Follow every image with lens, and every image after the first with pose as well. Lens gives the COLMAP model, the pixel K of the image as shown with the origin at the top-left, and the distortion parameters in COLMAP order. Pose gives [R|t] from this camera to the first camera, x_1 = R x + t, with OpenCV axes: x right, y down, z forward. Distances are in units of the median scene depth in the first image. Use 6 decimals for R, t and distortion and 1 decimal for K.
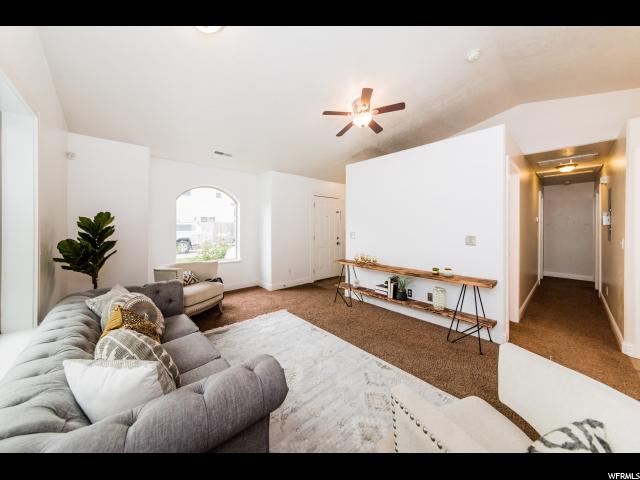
lens RADIAL K [[218.2, 0, 319.9], [0, 218.2, 230.5], [0, 0, 1]] dist [0.000032, 0.000023]
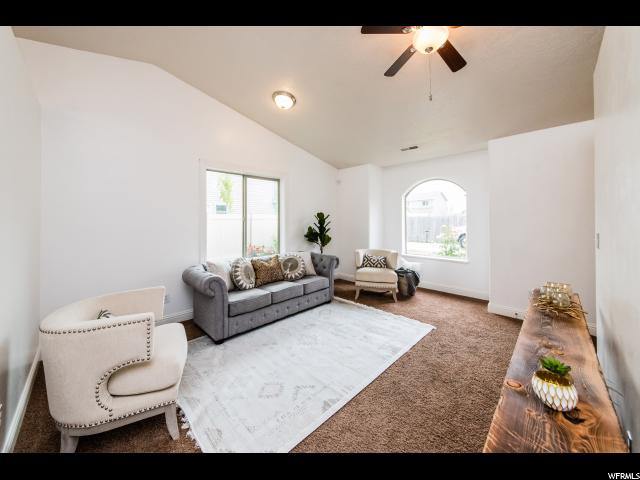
lens RADIAL K [[240.2, 0, 321.8], [0, 240.2, 223.1], [0, 0, 1]] dist [0.000323, 0.000144]
pose [[0.075099, 0.013095, -0.997090, 0.742588], [-0.012968, 0.999842, 0.012154, -0.014116], [0.997092, 0.012017, 0.075257, 0.600303]]
